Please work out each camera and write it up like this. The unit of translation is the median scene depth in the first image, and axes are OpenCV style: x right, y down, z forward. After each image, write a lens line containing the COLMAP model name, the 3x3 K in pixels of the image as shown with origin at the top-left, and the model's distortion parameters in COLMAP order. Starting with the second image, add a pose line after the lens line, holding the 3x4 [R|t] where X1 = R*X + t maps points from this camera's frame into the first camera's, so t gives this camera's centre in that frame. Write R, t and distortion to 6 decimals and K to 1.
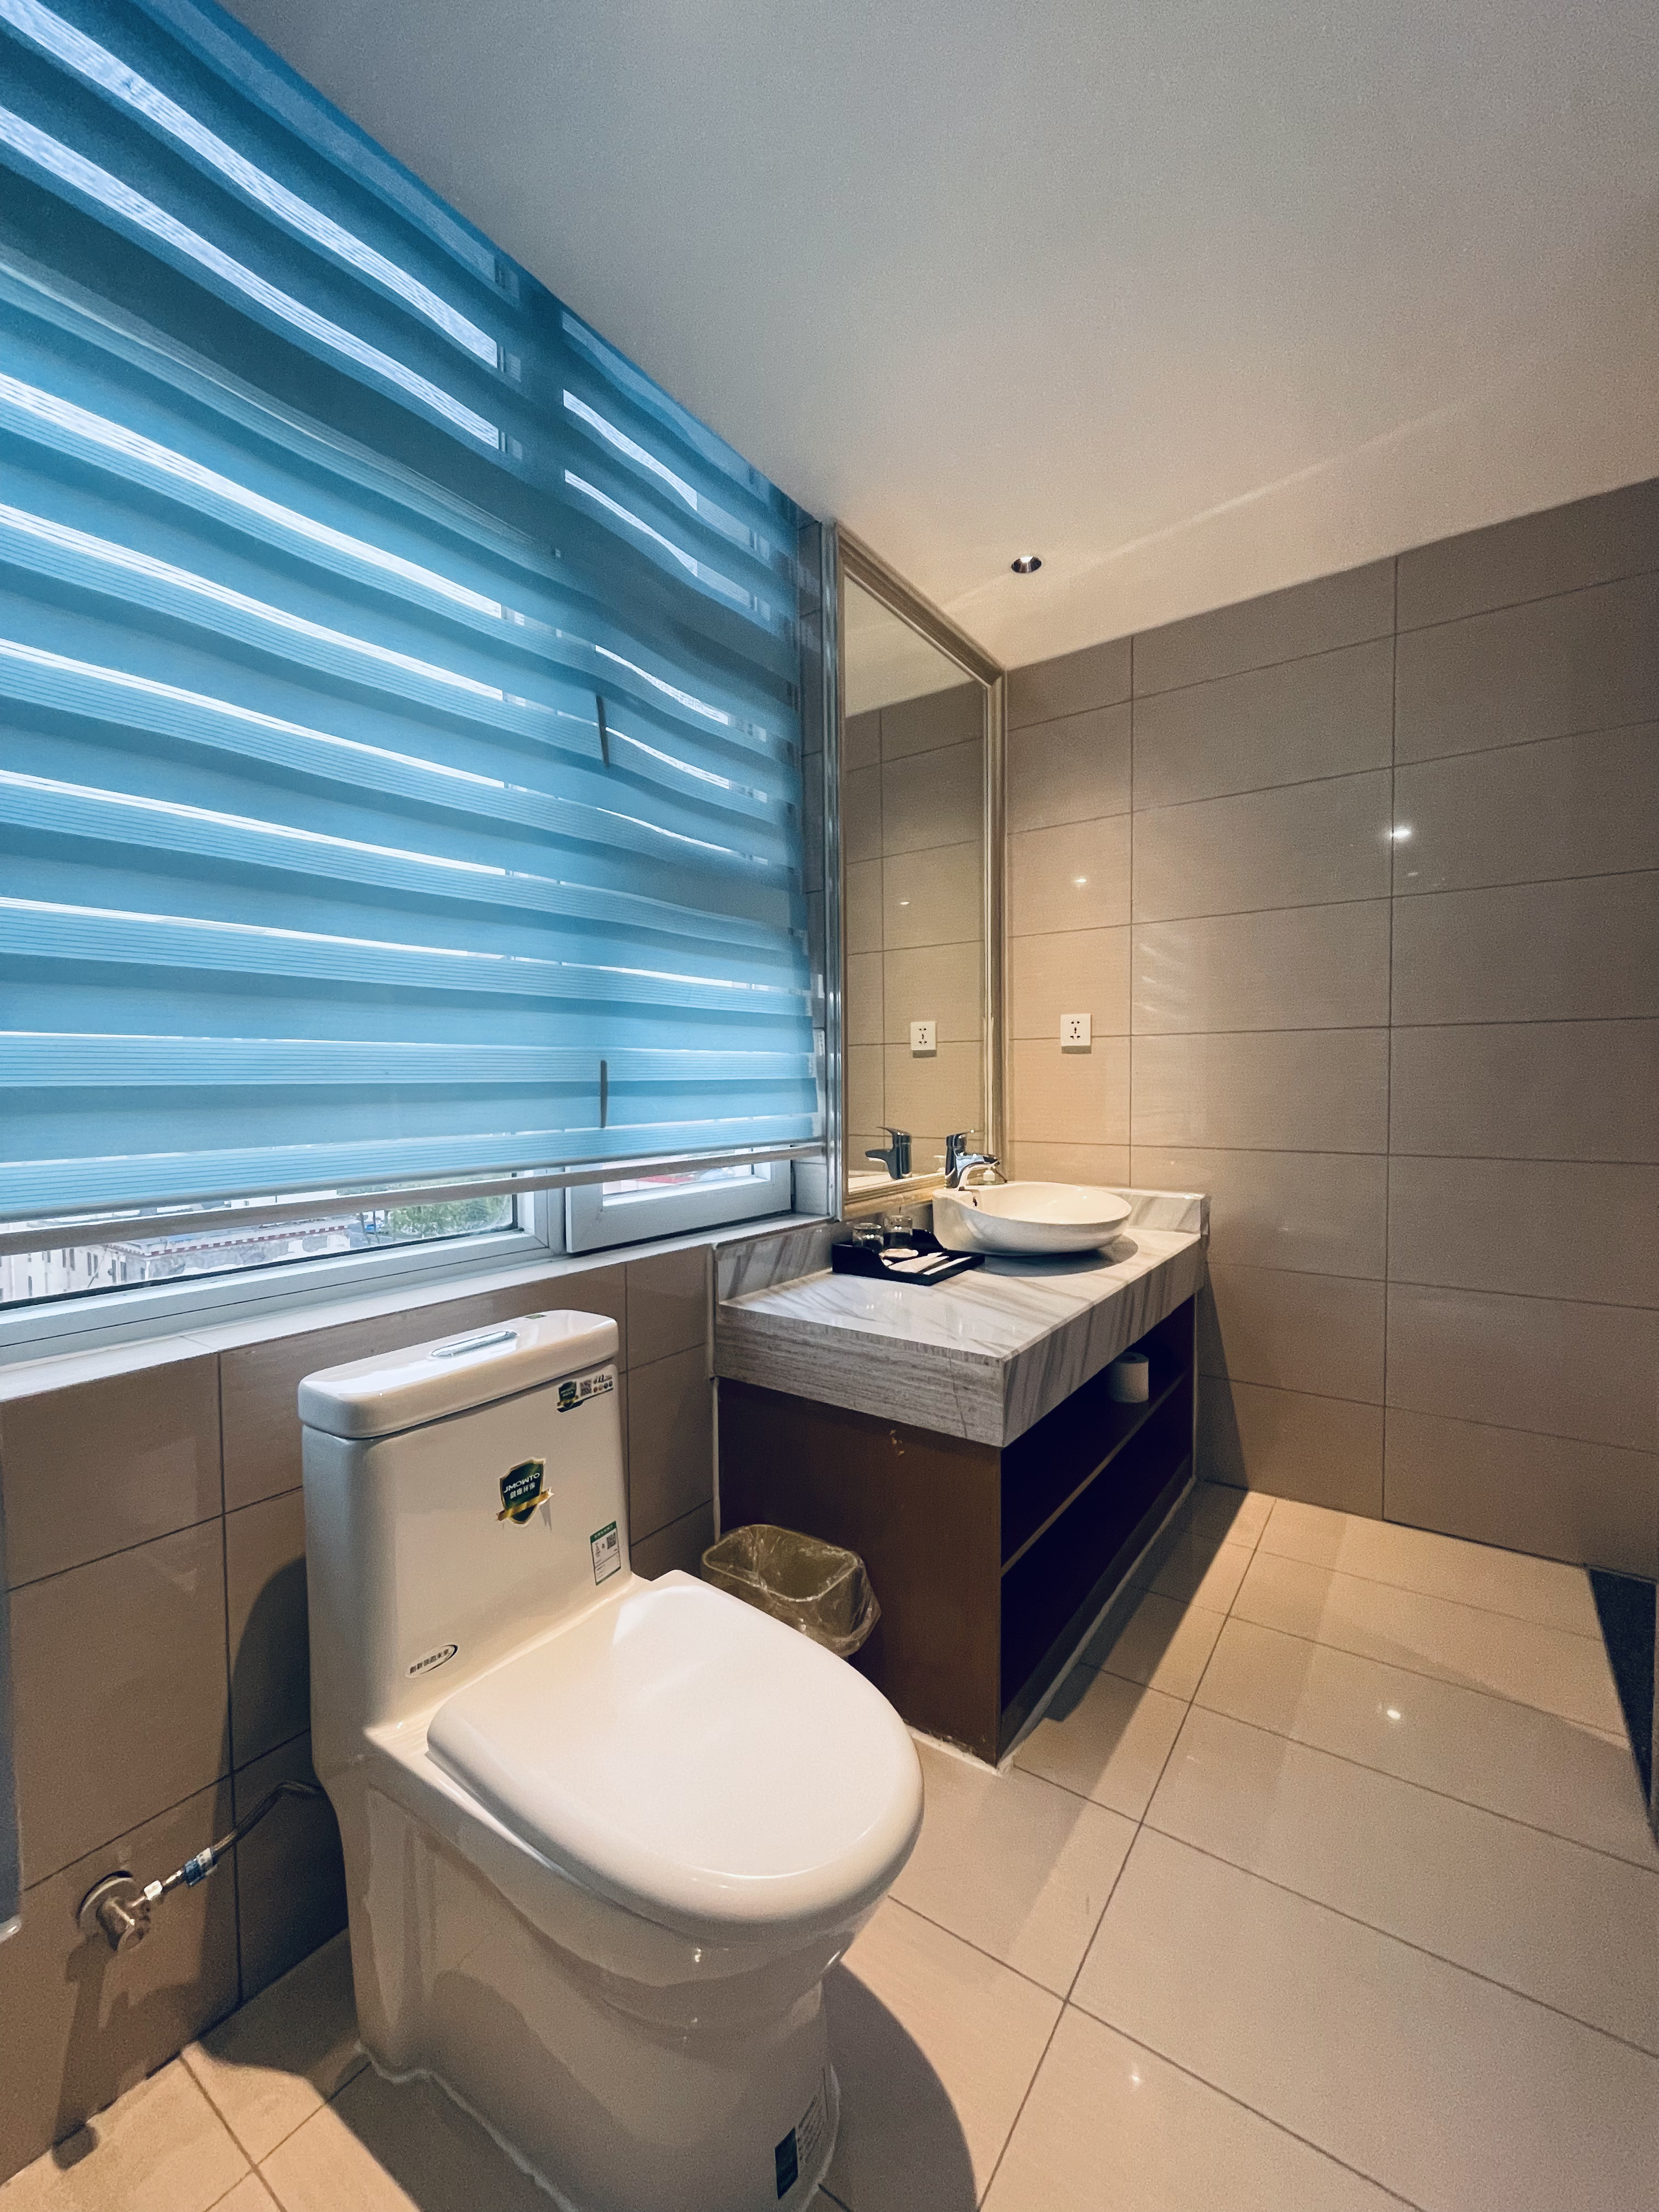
lens RADIAL K [[895.4, 0, 829.8], [0, 895.4, 1111.3], [0, 0, 1]] dist [-0.003331, 0.000727]
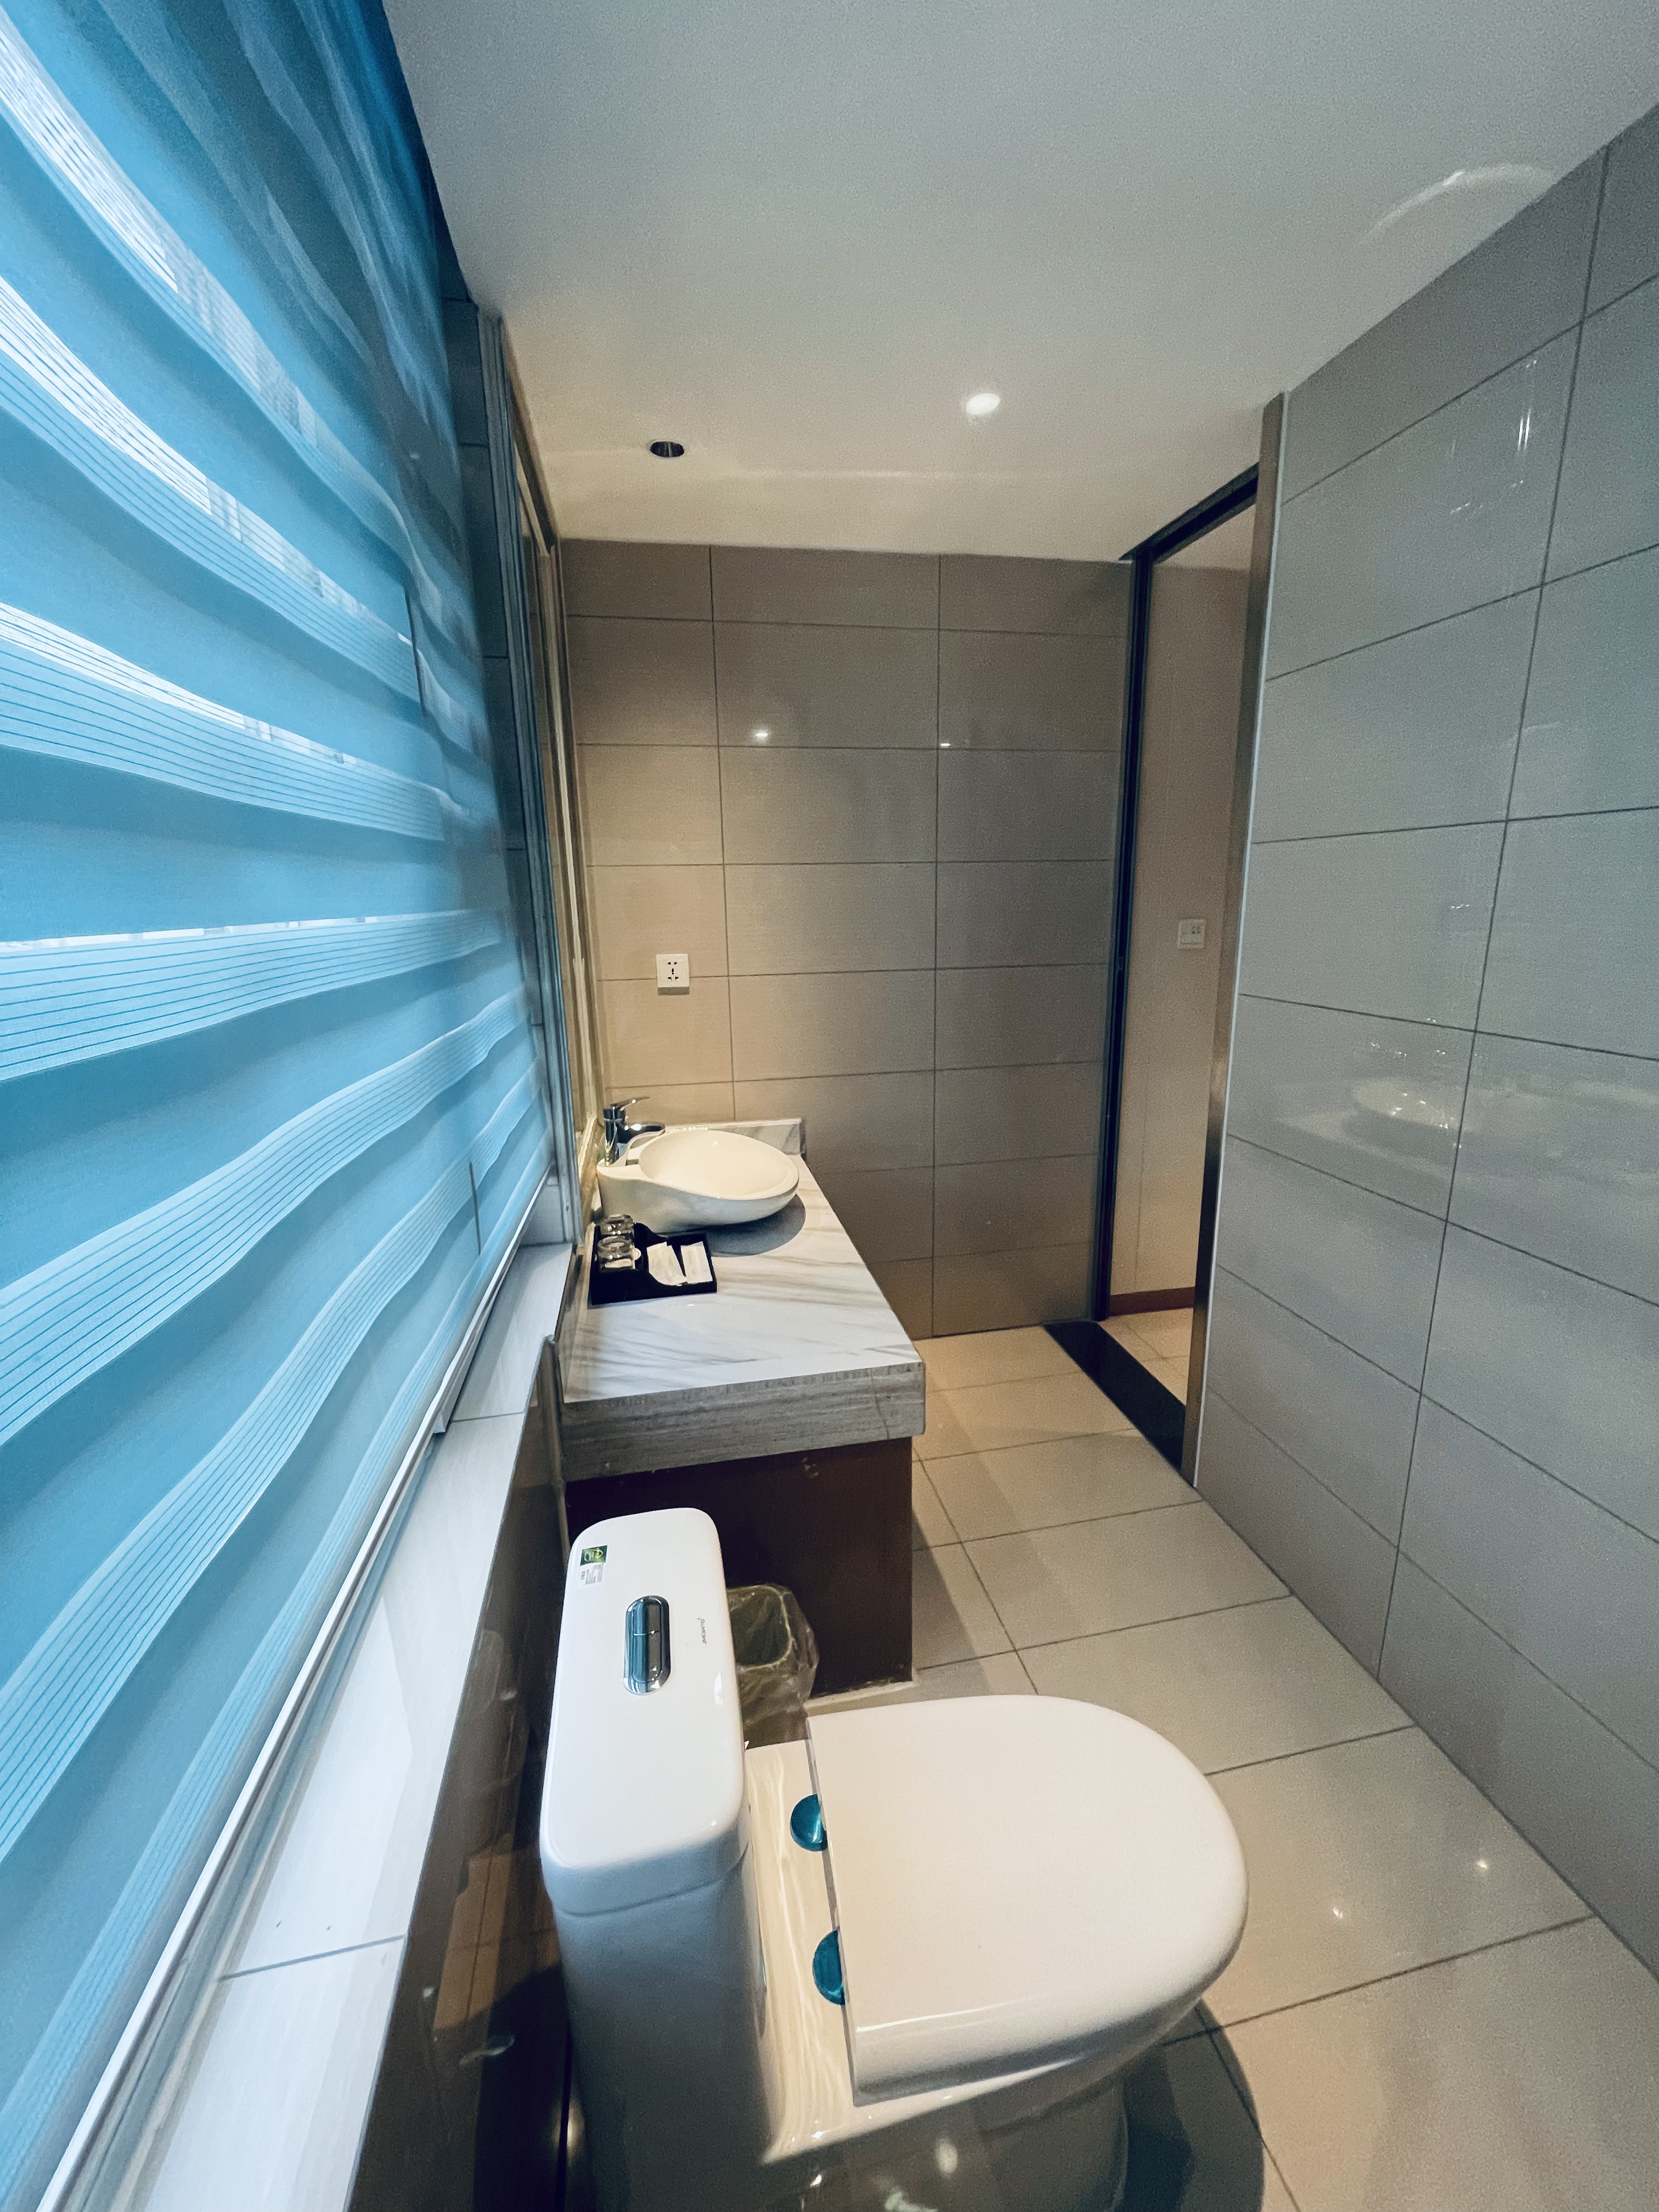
lens RADIAL K [[895.4, 0, 832.5], [0, 895.4, 1111.1], [0, 0, 1]] dist [-0.003331, 0.000727]
pose [[0.688853, -0.173912, 0.703730, -0.499137], [0.038762, 0.978243, 0.203810, -0.209325], [-0.723864, -0.113118, 0.680607, 0.304079]]
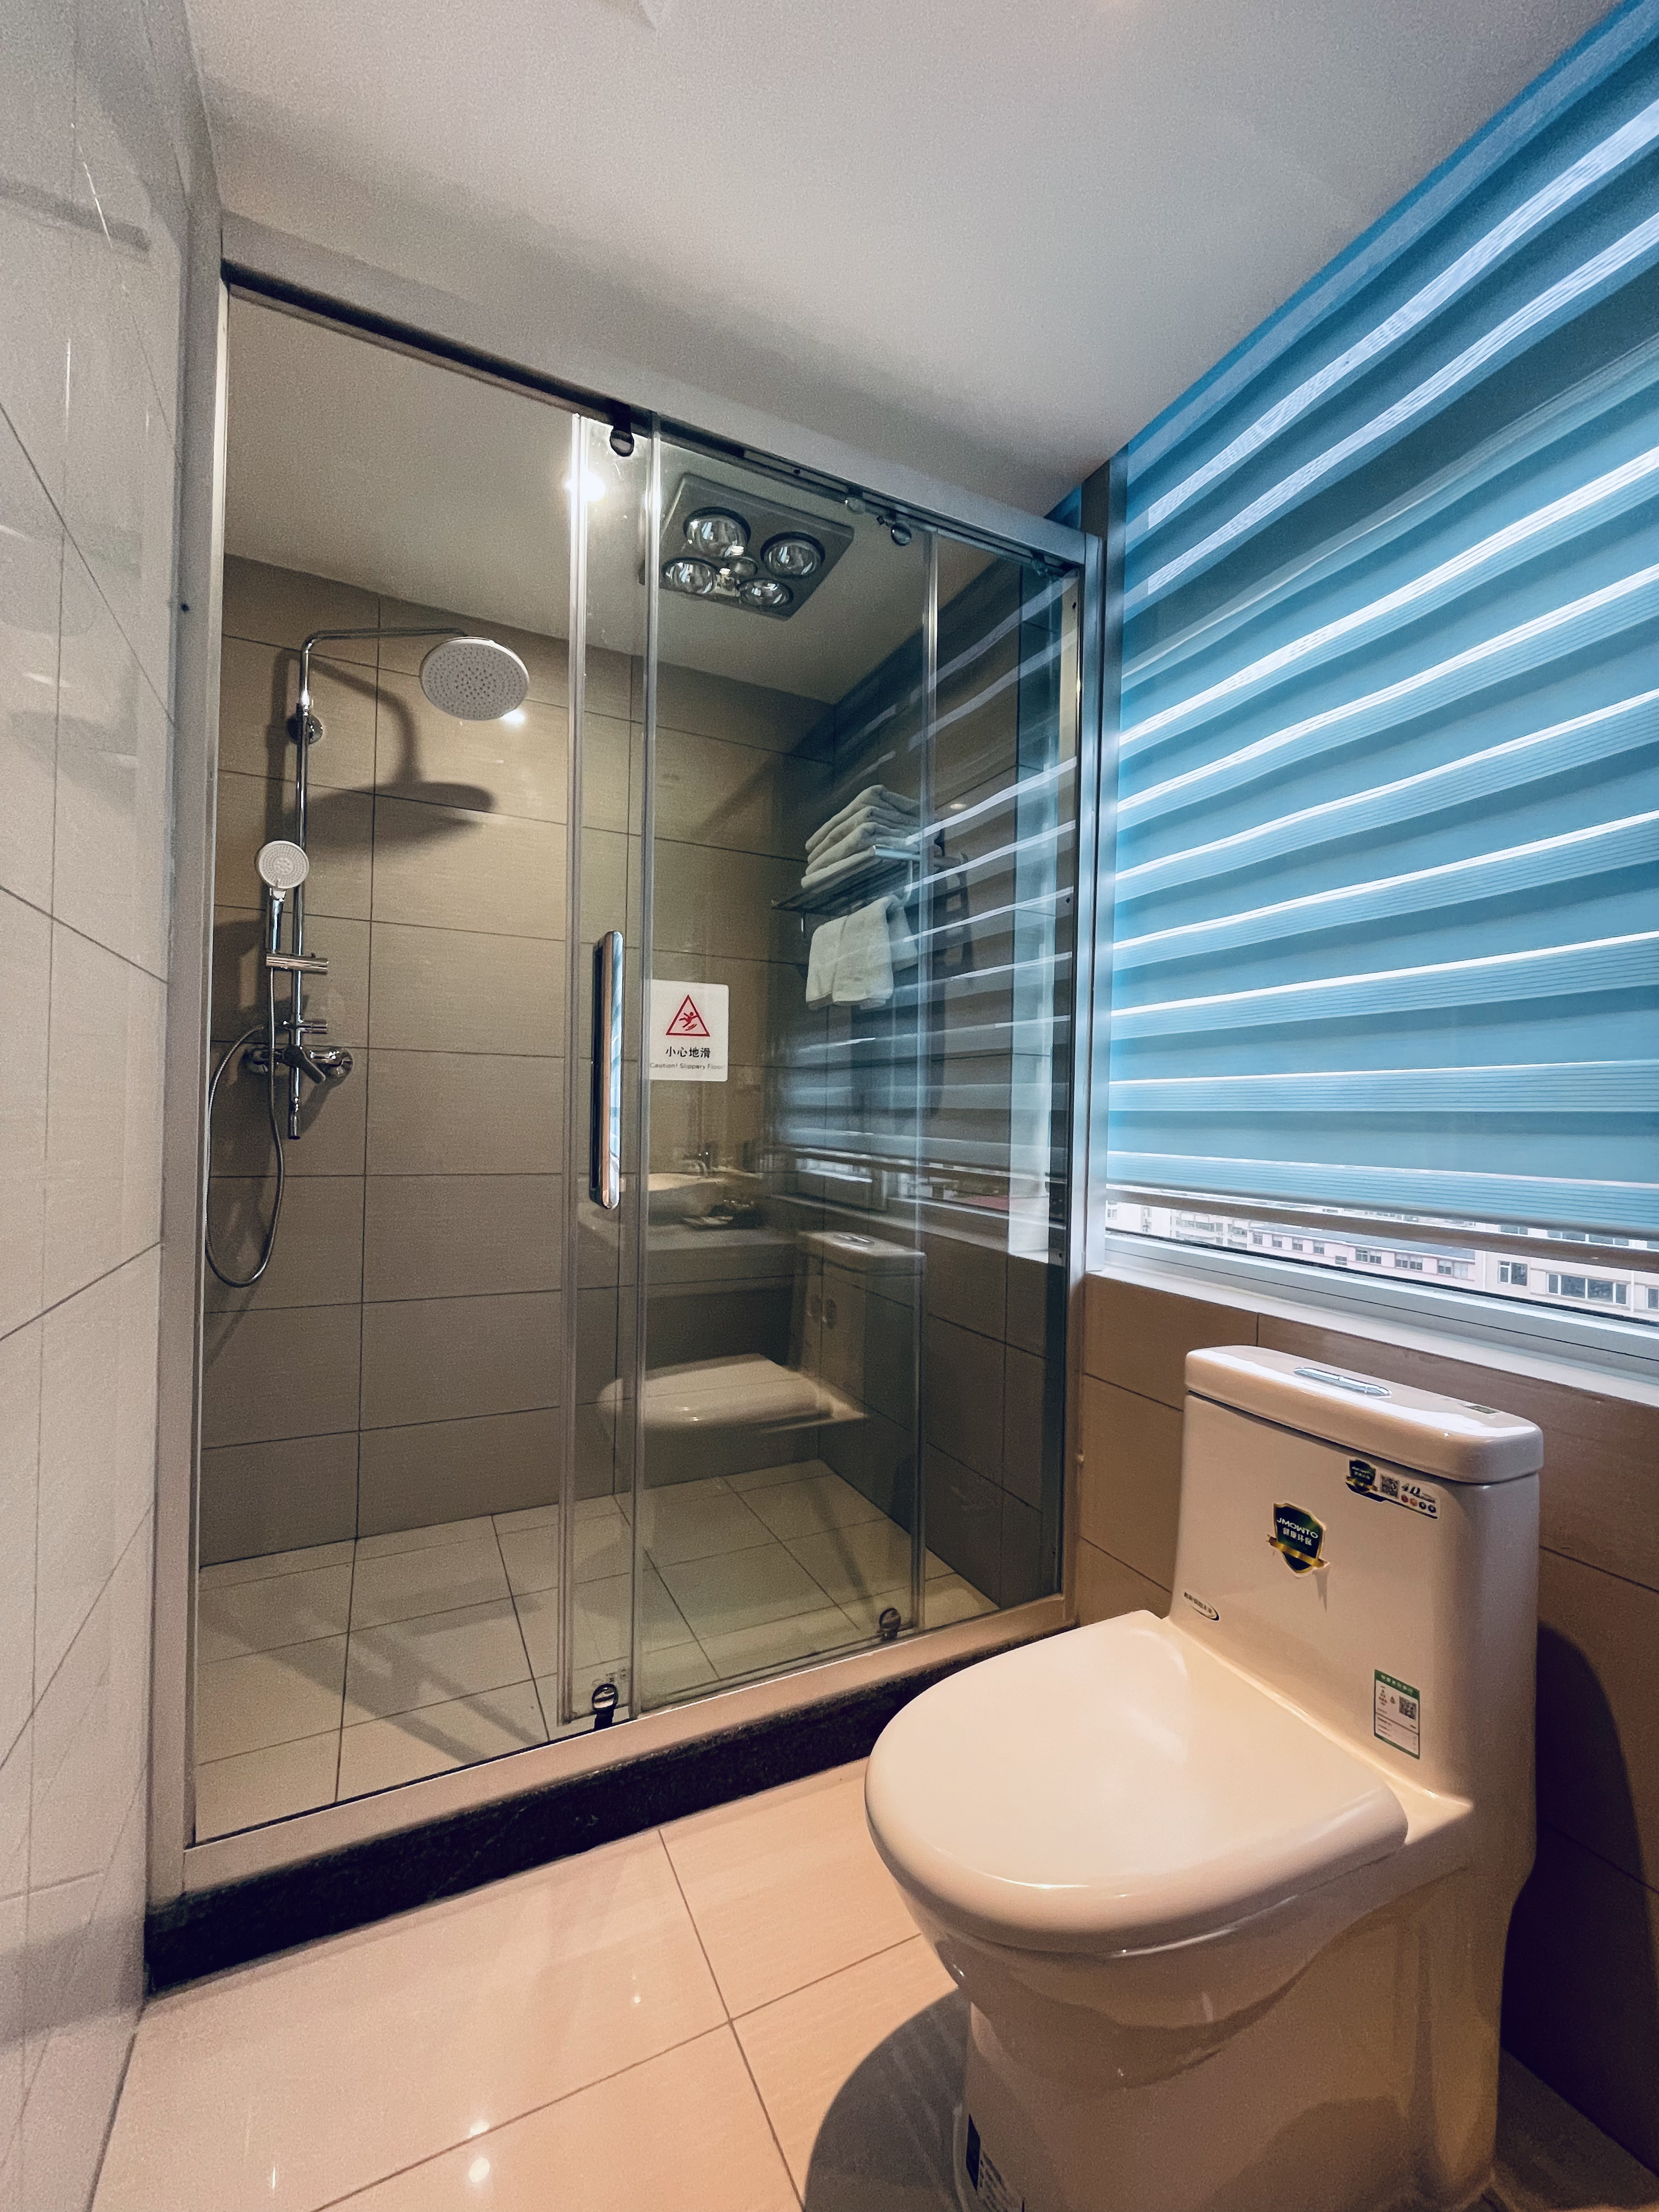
lens RADIAL K [[895.4, 0, 830.4], [0, 895.4, 1110.5], [0, 0, 1]] dist [-0.003331, 0.000727]
pose [[-0.480617, -0.007633, -0.876897, 0.486137], [-0.046352, 0.998785, 0.016711, -0.013861], [0.875705, 0.048677, -0.480387, 0.665777]]
